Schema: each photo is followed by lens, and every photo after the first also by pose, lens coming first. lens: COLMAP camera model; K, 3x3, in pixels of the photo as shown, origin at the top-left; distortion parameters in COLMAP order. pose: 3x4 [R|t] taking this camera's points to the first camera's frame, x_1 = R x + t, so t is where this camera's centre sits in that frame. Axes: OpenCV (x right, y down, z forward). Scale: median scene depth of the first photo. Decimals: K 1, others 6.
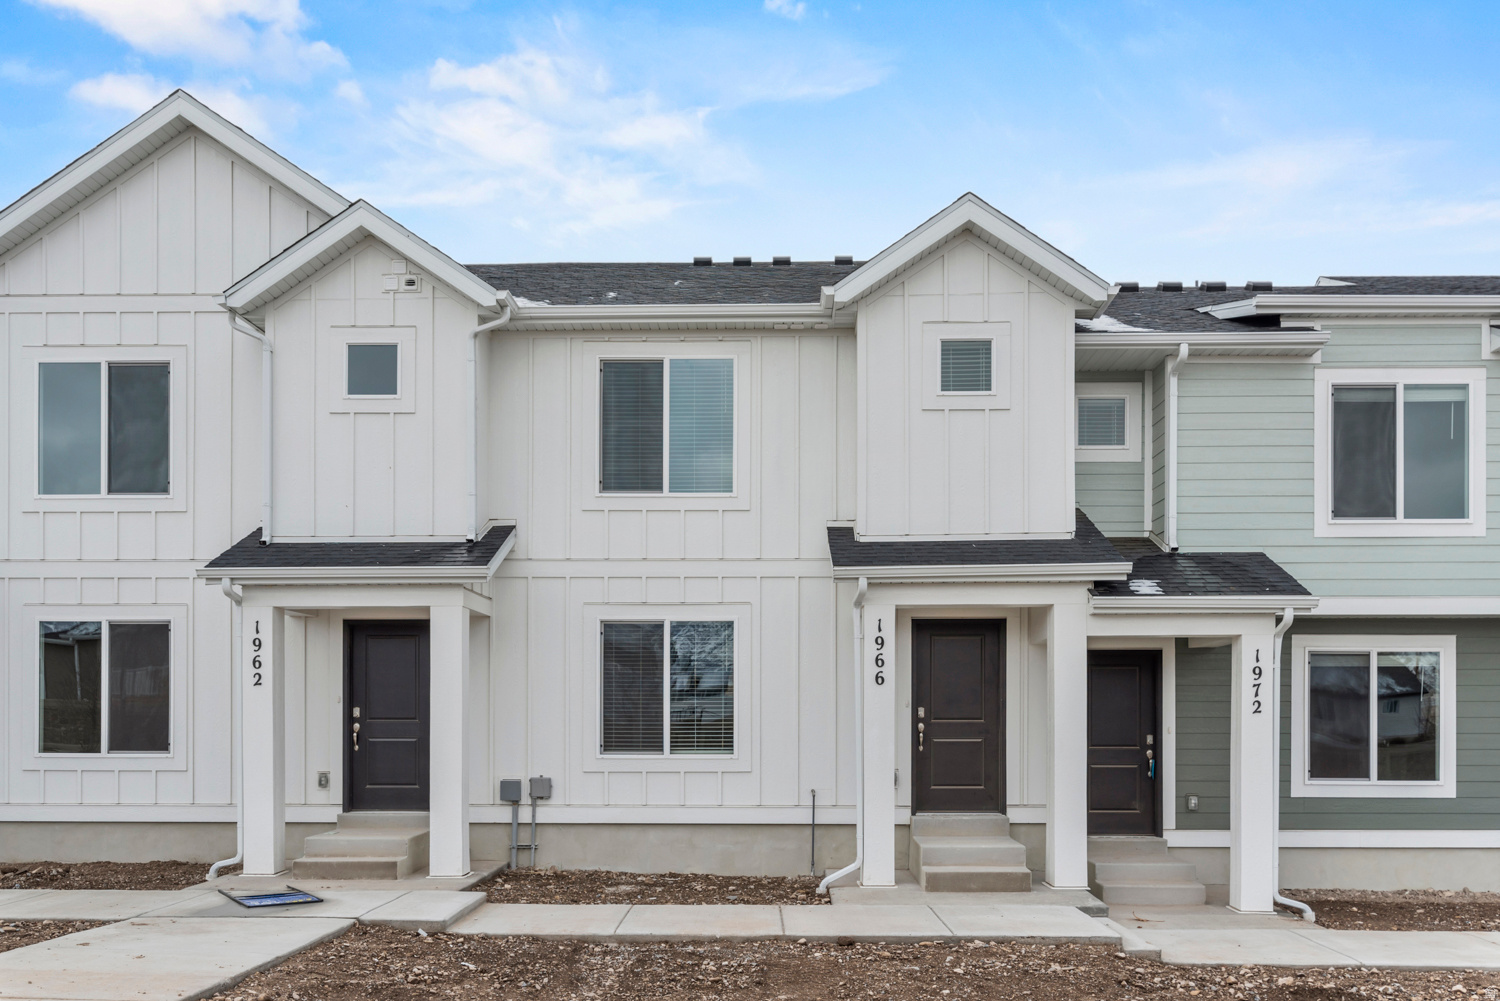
lens RADIAL K [[1306.2, 0, 747.8], [0, 1306.2, 501.5], [0, 0, 1]] dist [-0.010277, 0.025579]
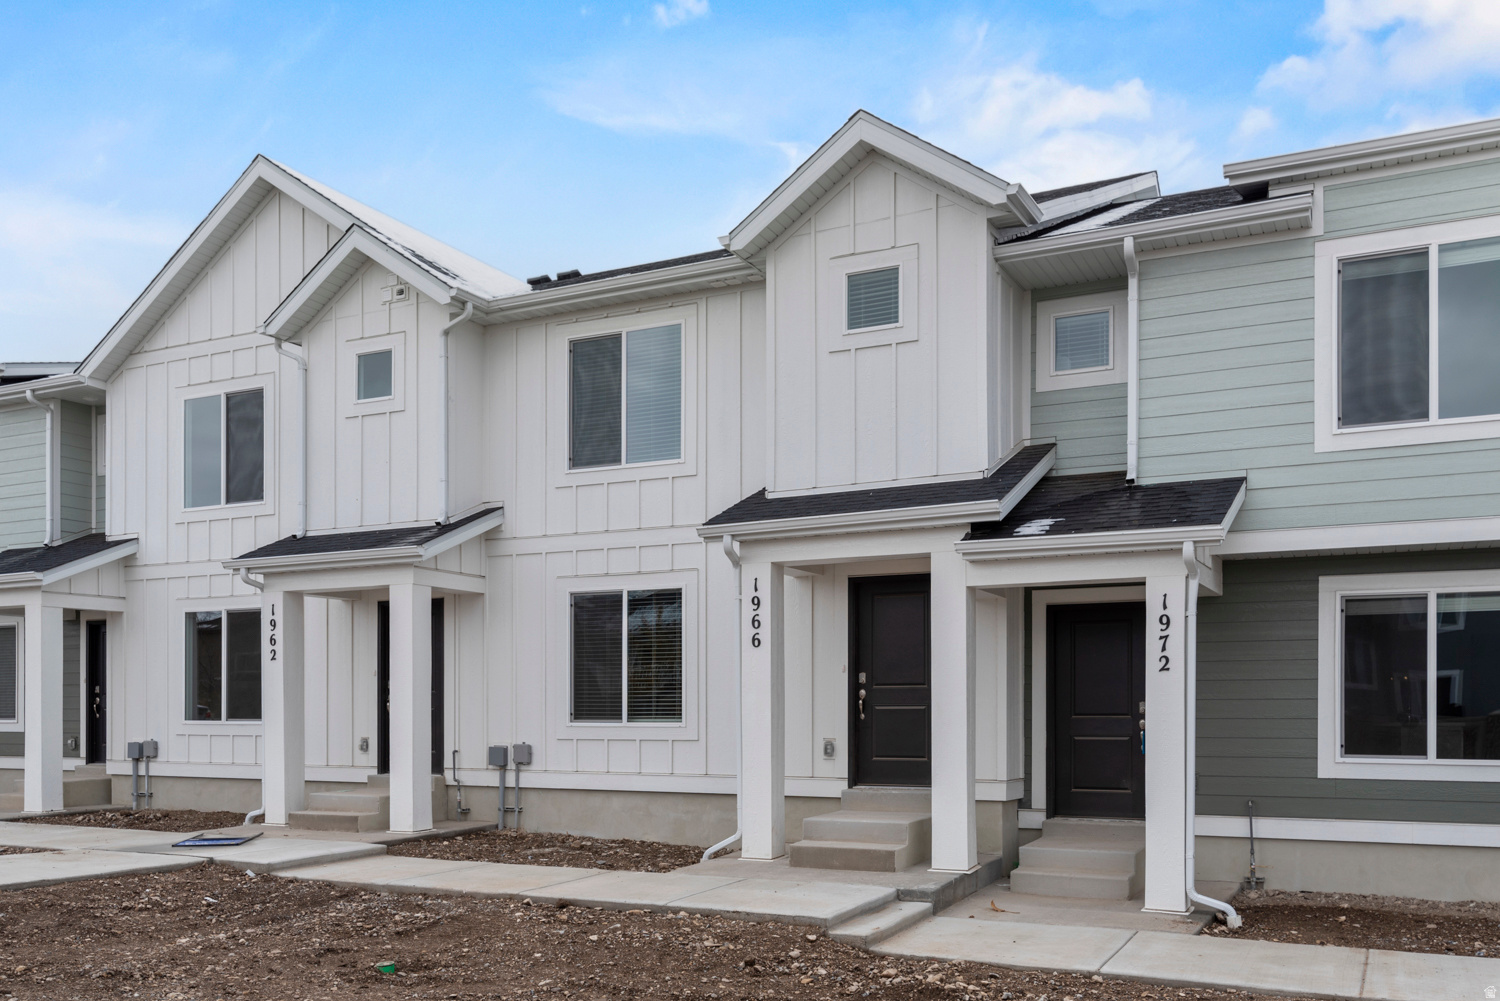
lens RADIAL K [[1306.2, 0, 750.9], [0, 1306.2, 499.9], [0, 0, 1]] dist [-0.010277, 0.025579]
pose [[0.902094, -0.070610, -0.425723, 0.467501], [0.071840, 0.997329, -0.013187, 0.042374], [0.425517, -0.018688, 0.904757, 0.131726]]
